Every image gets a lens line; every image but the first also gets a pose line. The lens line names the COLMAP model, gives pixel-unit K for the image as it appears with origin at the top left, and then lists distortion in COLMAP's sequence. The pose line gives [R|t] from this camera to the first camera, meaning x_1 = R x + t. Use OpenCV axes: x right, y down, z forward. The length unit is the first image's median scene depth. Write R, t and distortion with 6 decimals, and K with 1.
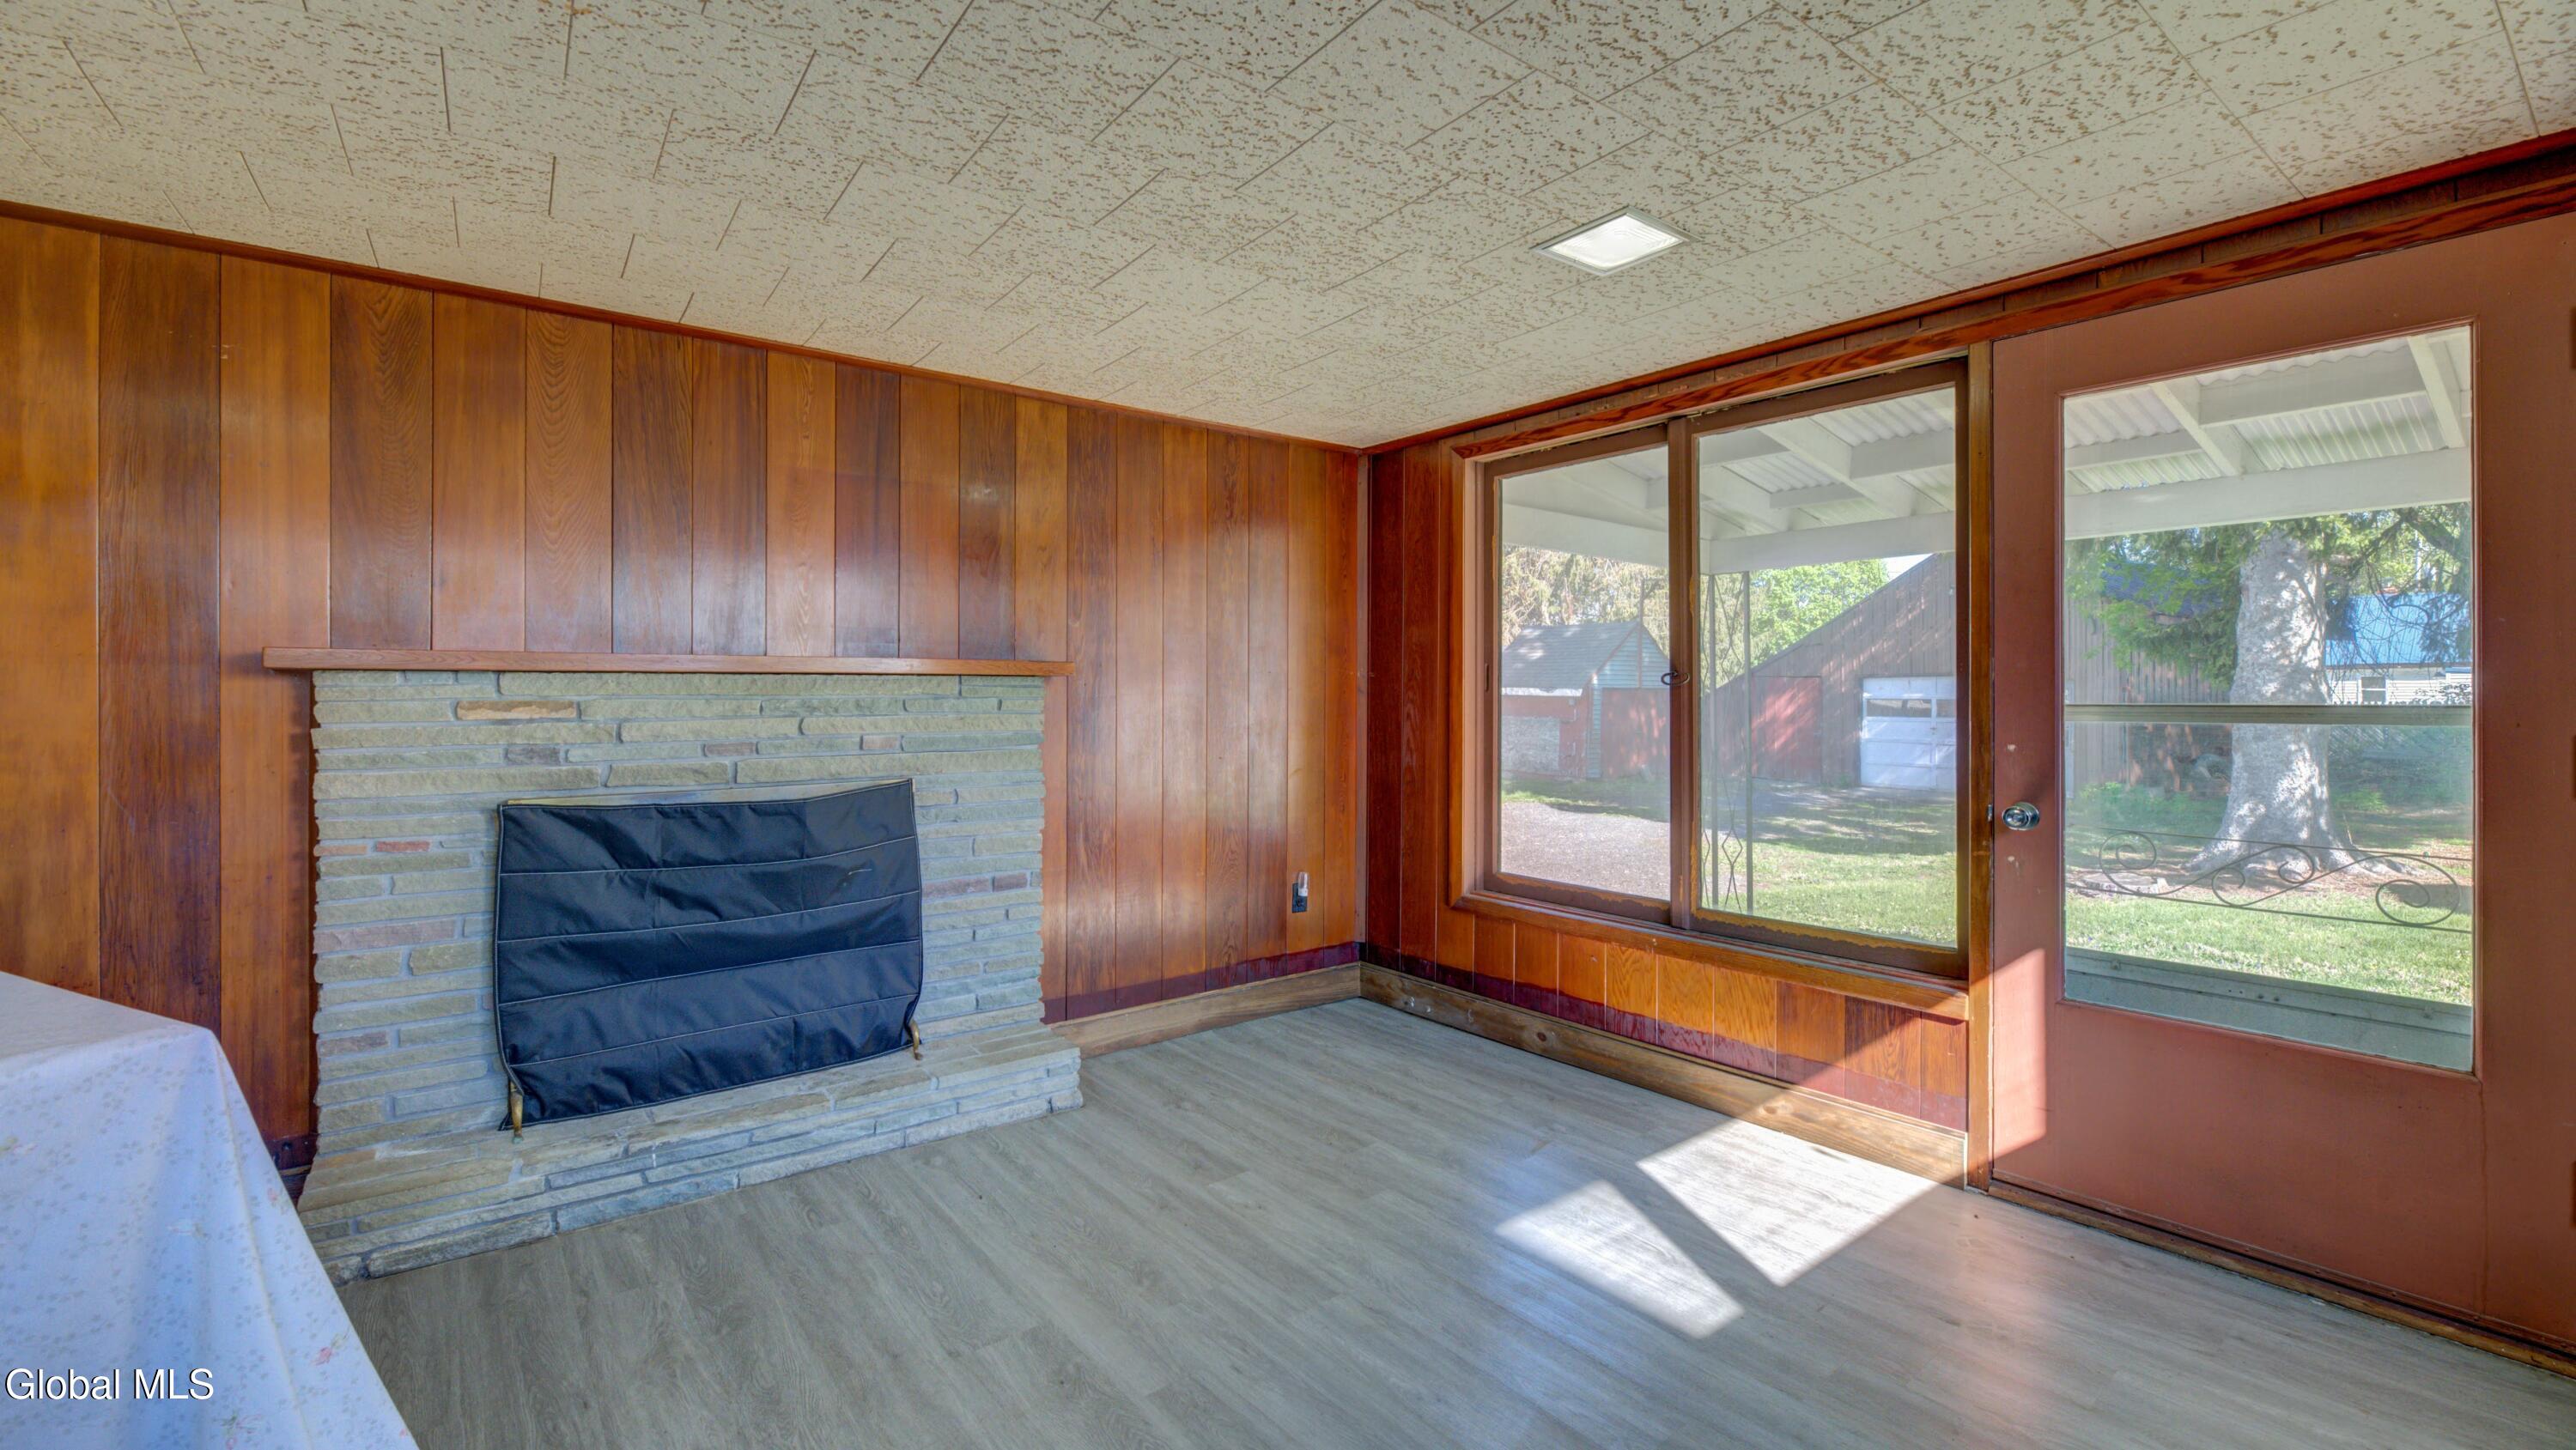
lens RADIAL K [[1056.1, 0, 1260.6], [0, 1056.1, 689.0], [0, 0, 1]] dist [-0.000940, -0.000294]
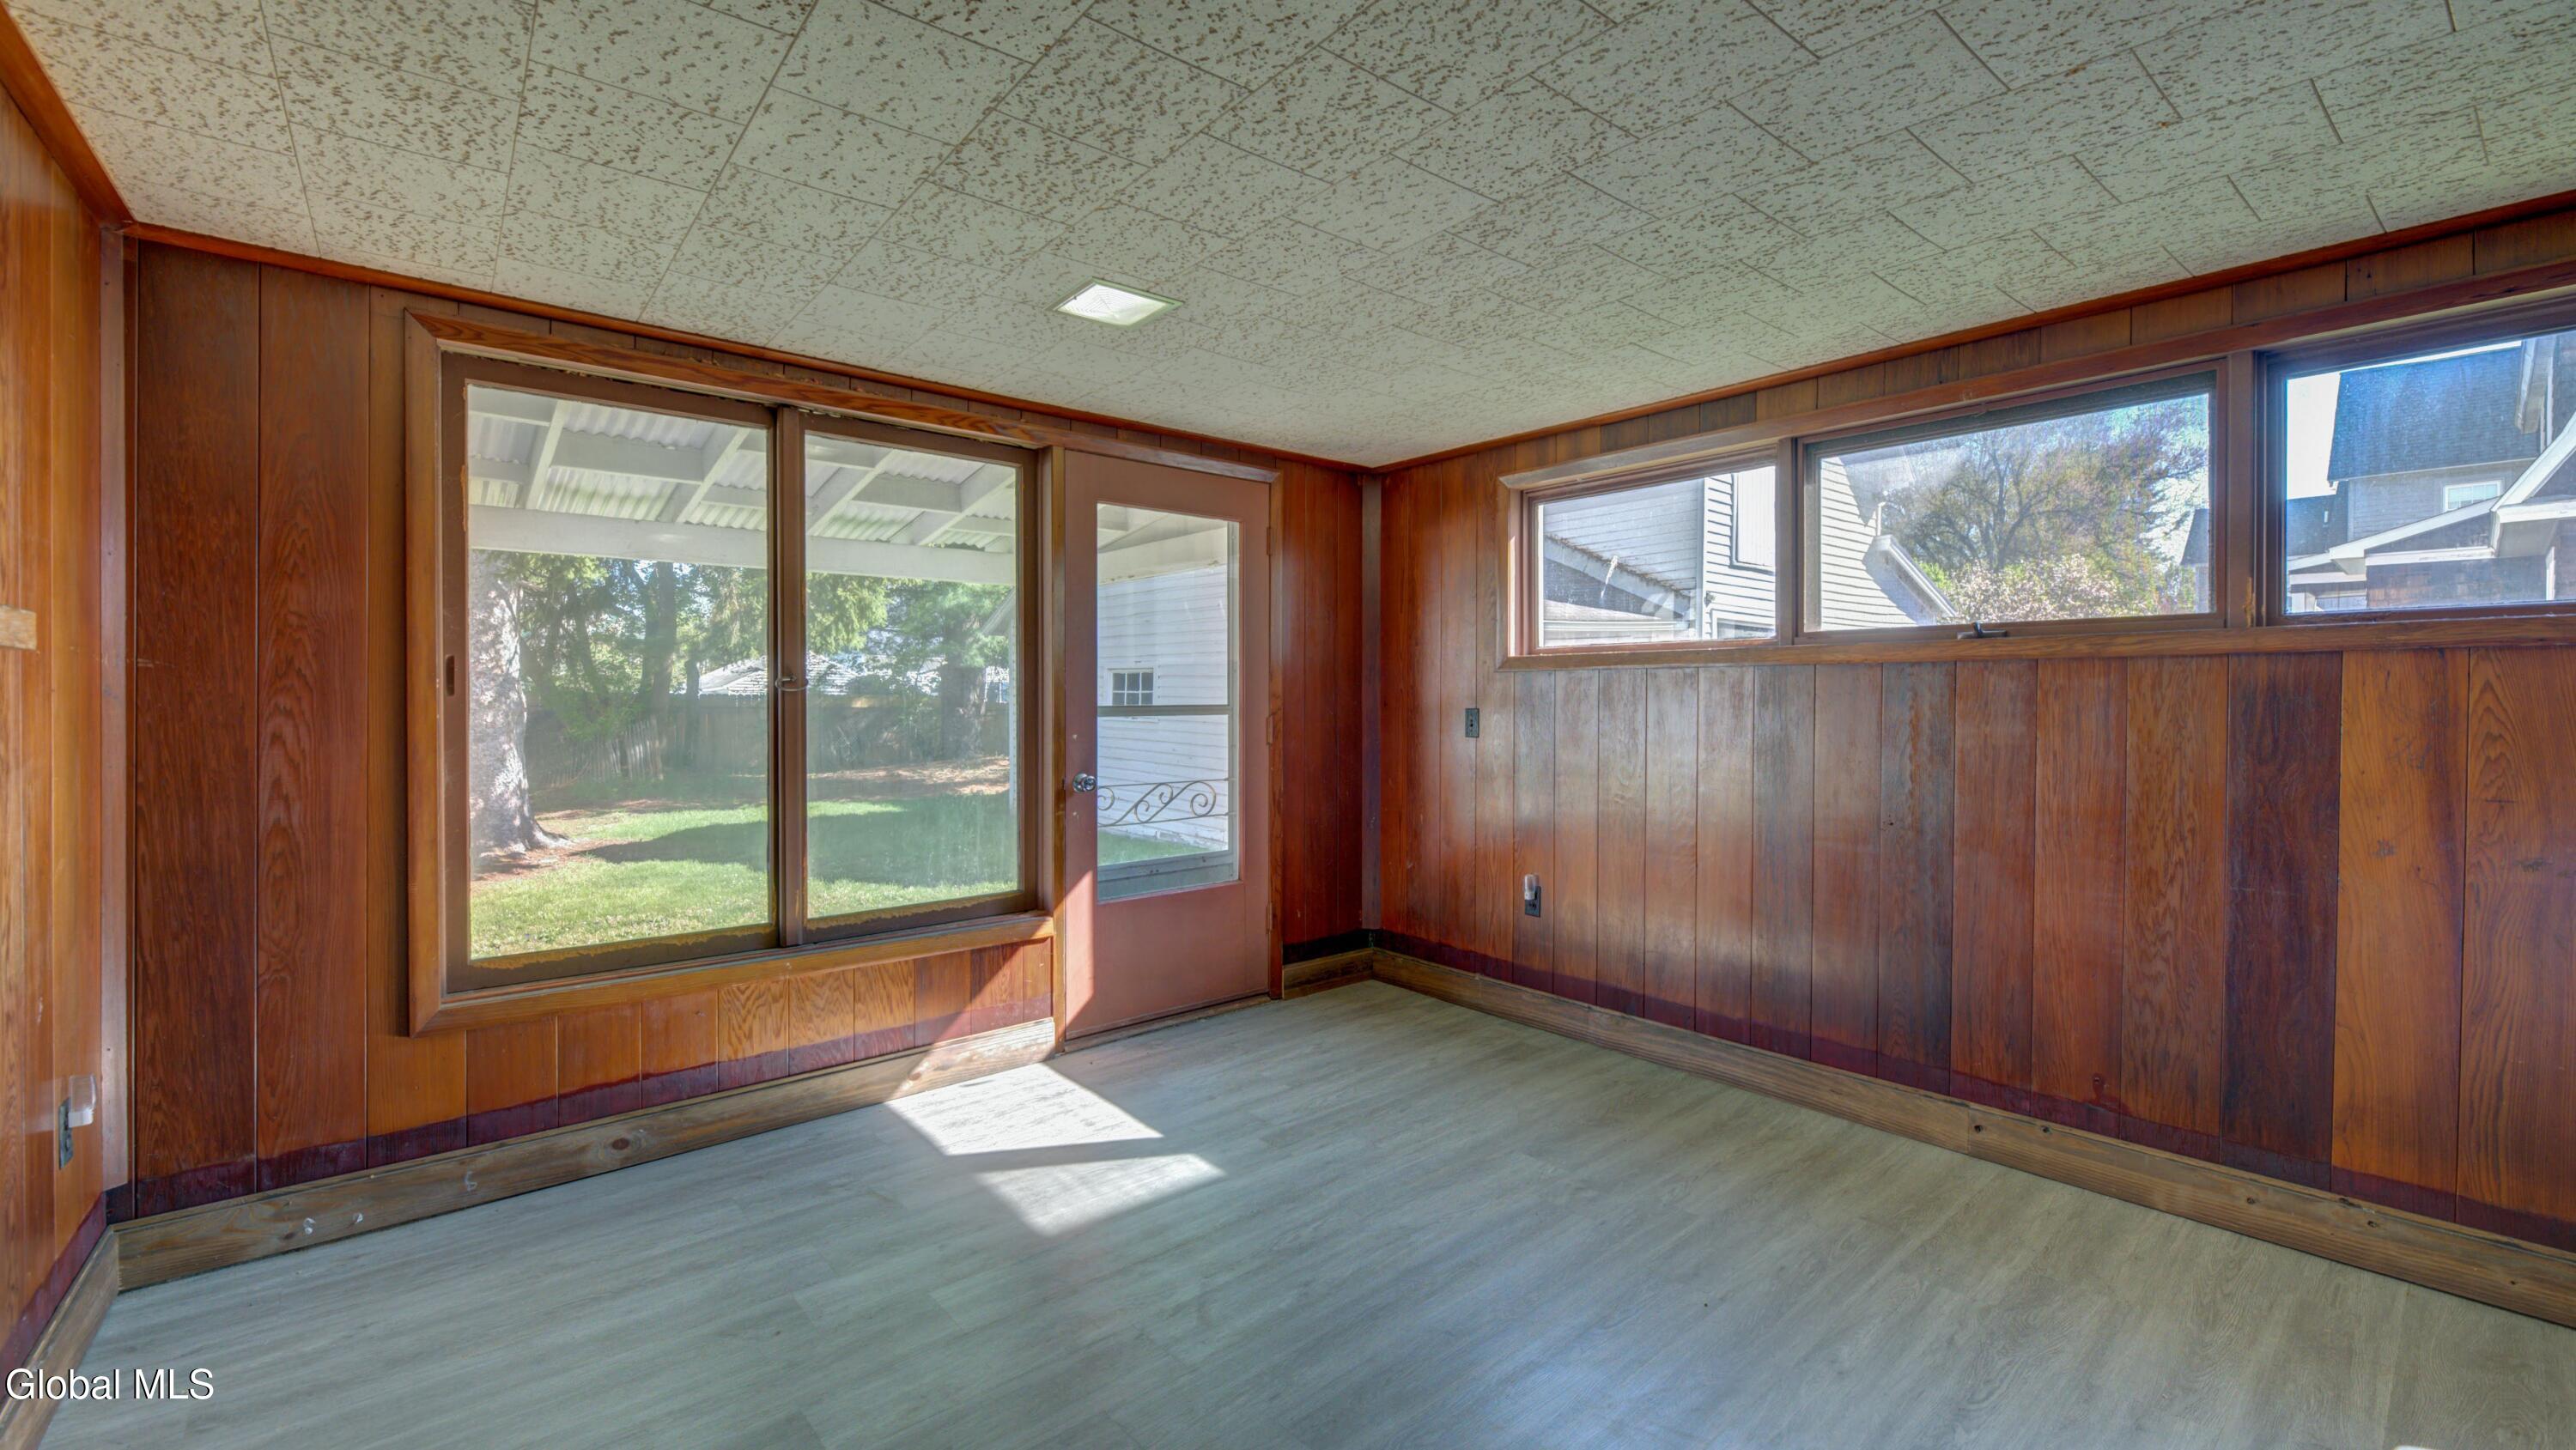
lens RADIAL K [[1056.1, 0, 1285.6], [0, 1056.1, 713.3], [0, 0, 1]] dist [-0.000940, -0.000294]
pose [[-0.047094, -0.013394, 0.998801, -0.633184], [-0.004096, 0.999904, 0.013216, 0.002606], [-0.998882, -0.003469, -0.047145, 0.668048]]
